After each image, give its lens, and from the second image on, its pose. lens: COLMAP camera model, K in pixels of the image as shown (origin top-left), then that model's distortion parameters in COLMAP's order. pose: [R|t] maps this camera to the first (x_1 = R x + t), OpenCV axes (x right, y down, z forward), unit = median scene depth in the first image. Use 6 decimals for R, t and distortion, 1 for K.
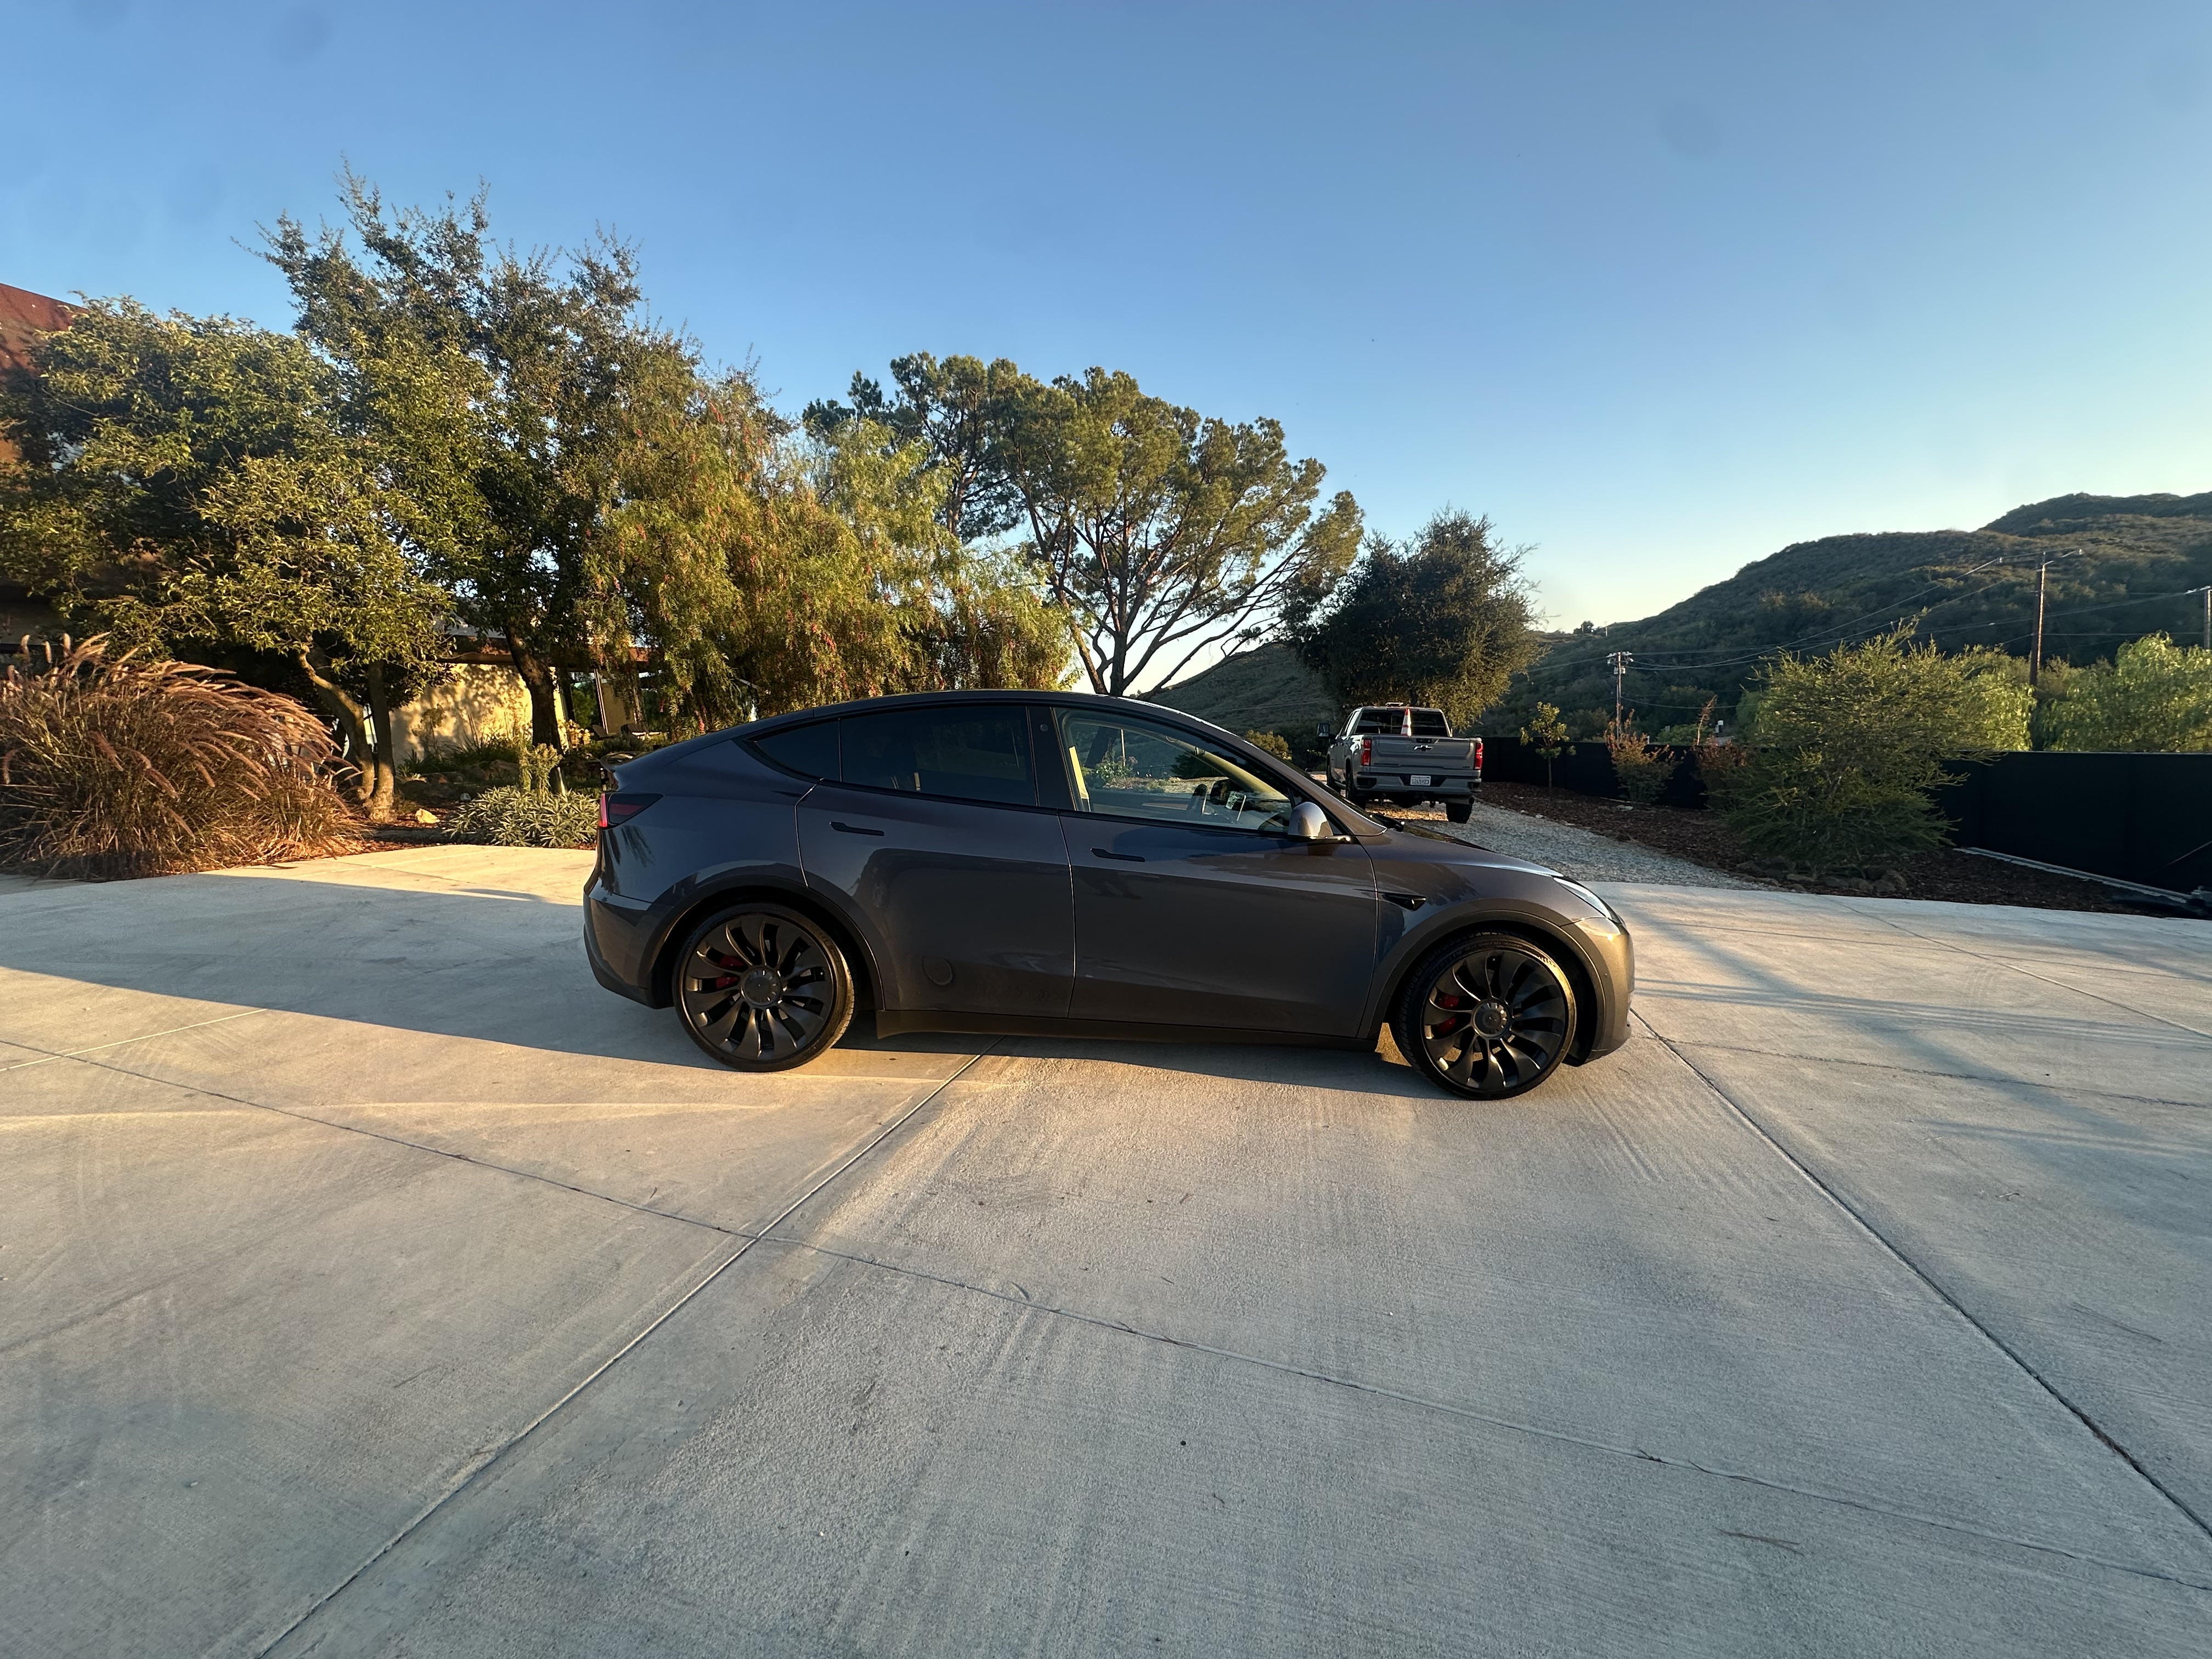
lens RADIAL K [[882.1, 0, 1104.3], [0, 882.1, 828.4], [0, 0, 1]] dist [-0.003003, 0.000125]
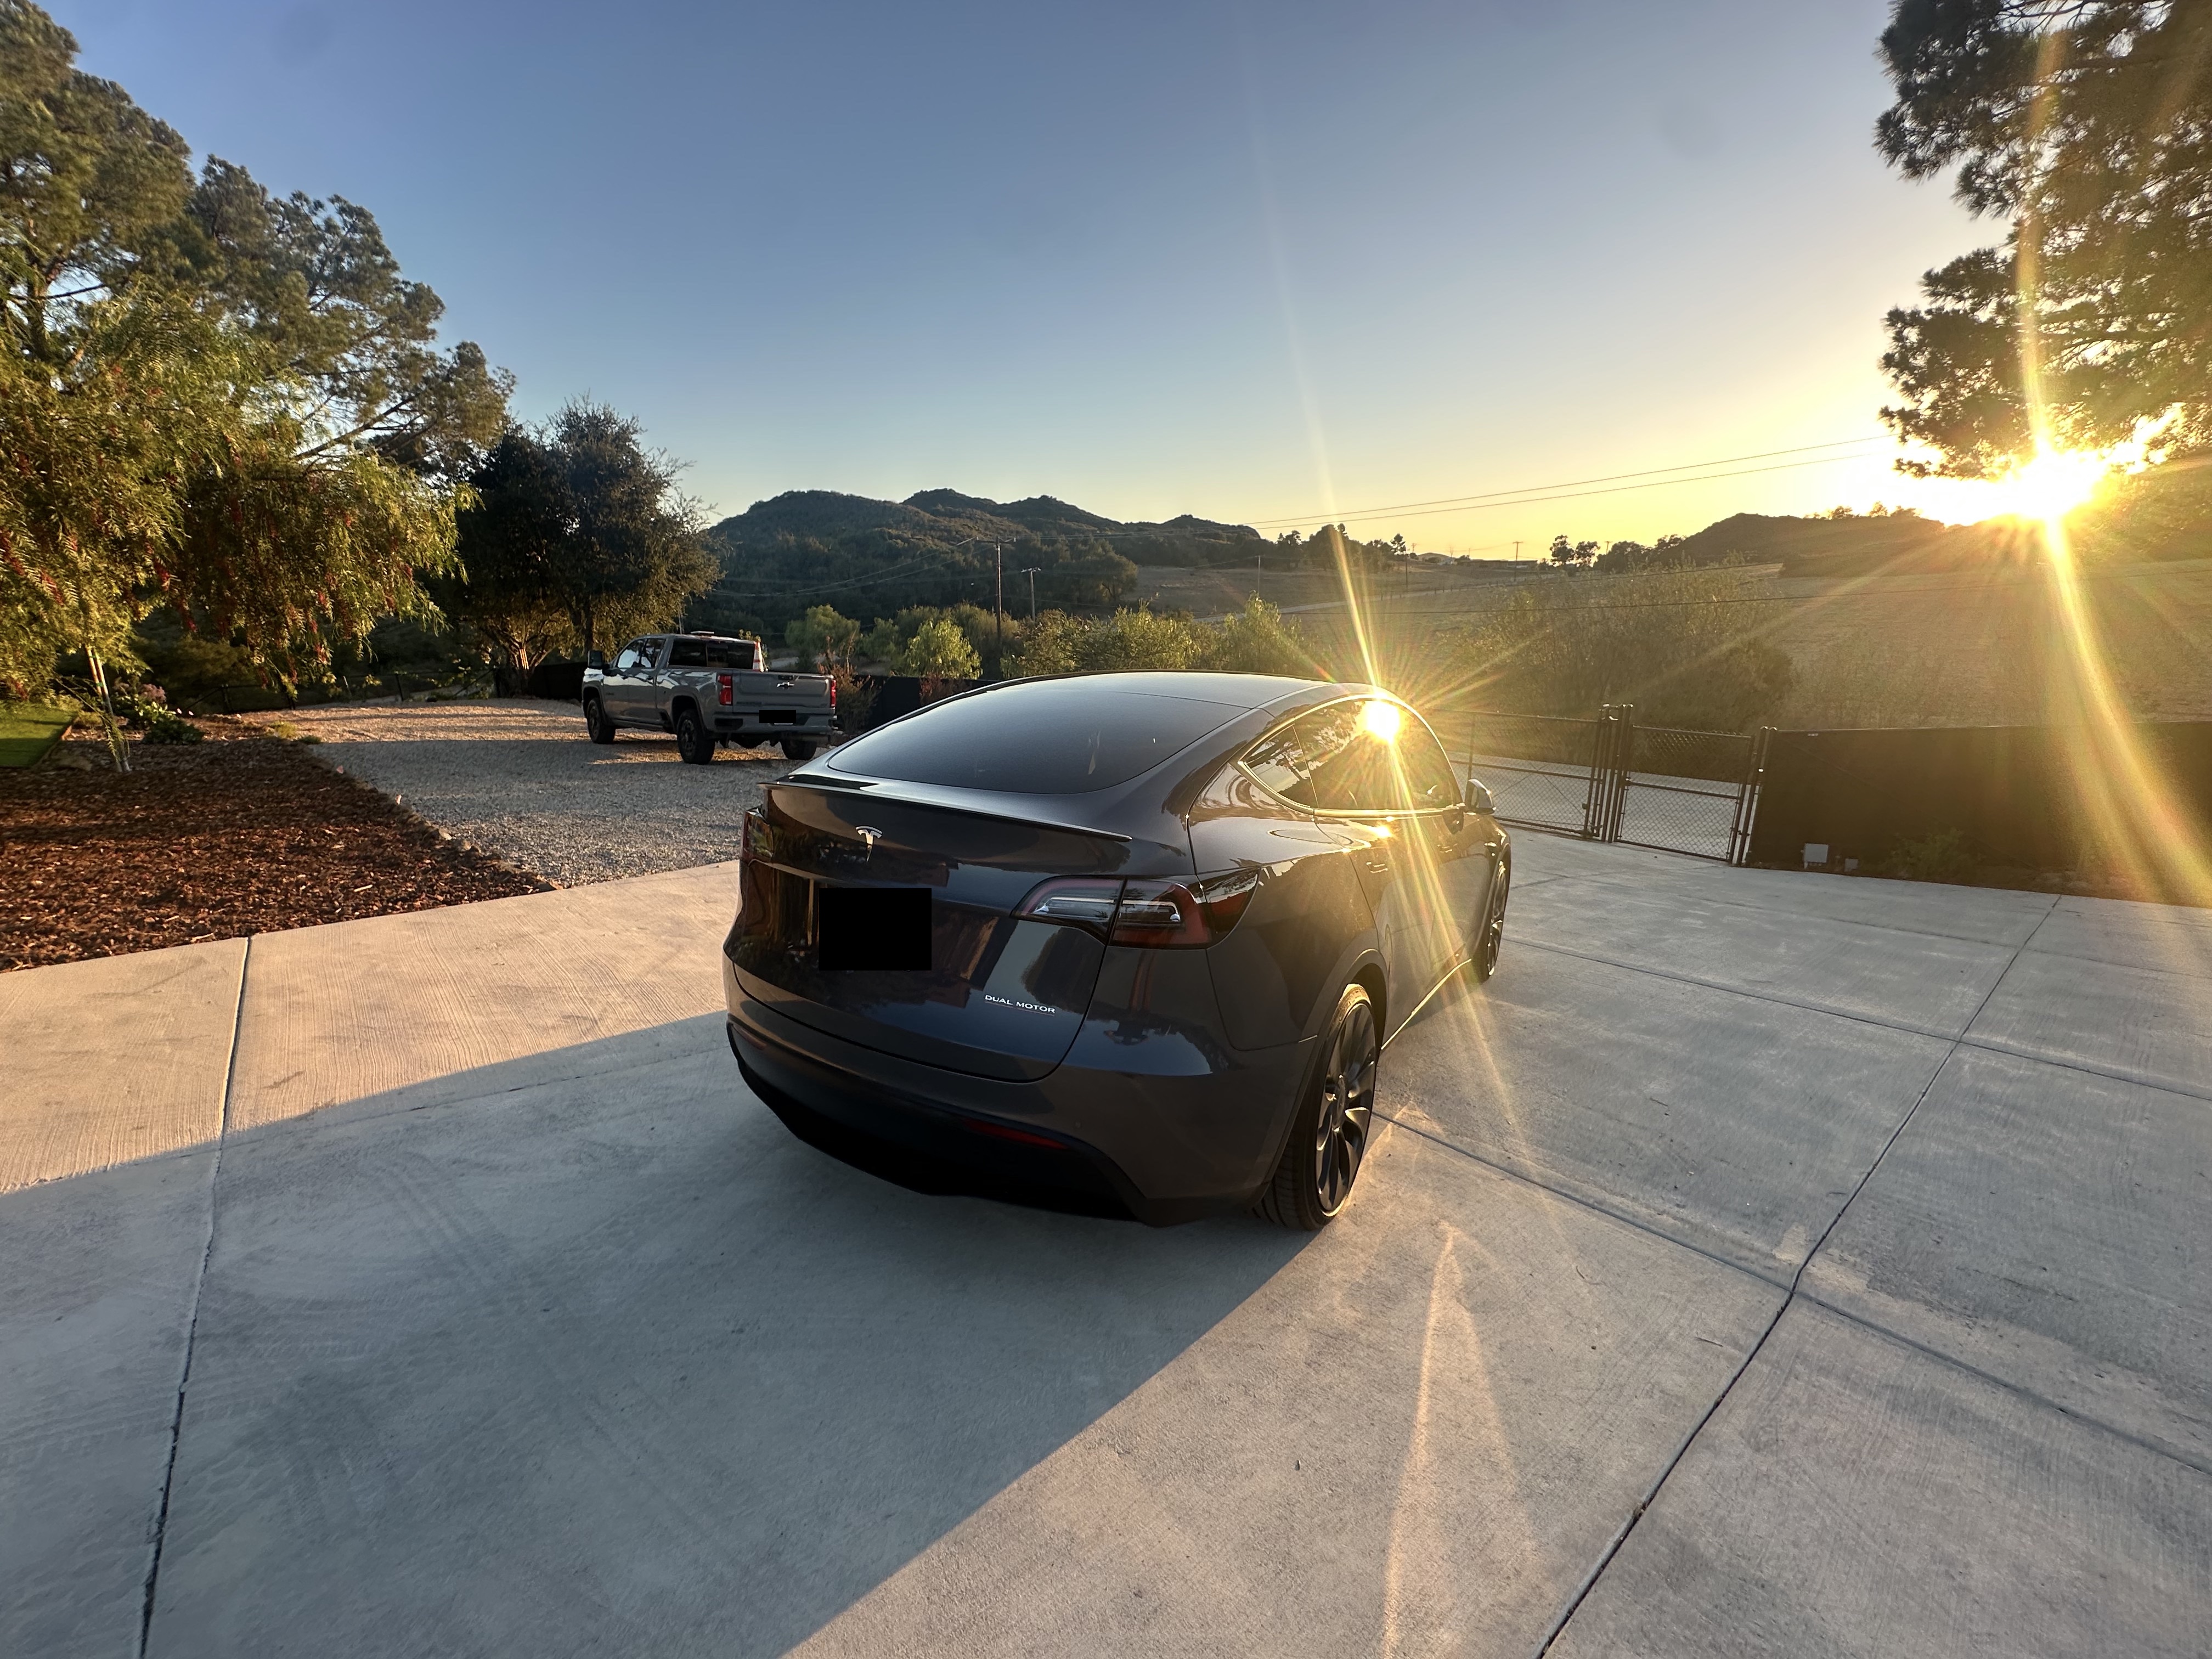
lens RADIAL K [[883.3, 0, 1102.2], [0, 883.3, 827.5], [0, 0, 1]] dist [-0.002930, 0.000148]
pose [[0.542355, -0.136801, 0.828937, -0.120758], [0.060875, 0.990460, 0.123627, -0.016683], [-0.837941, -0.016588, 0.545508, 0.087367]]
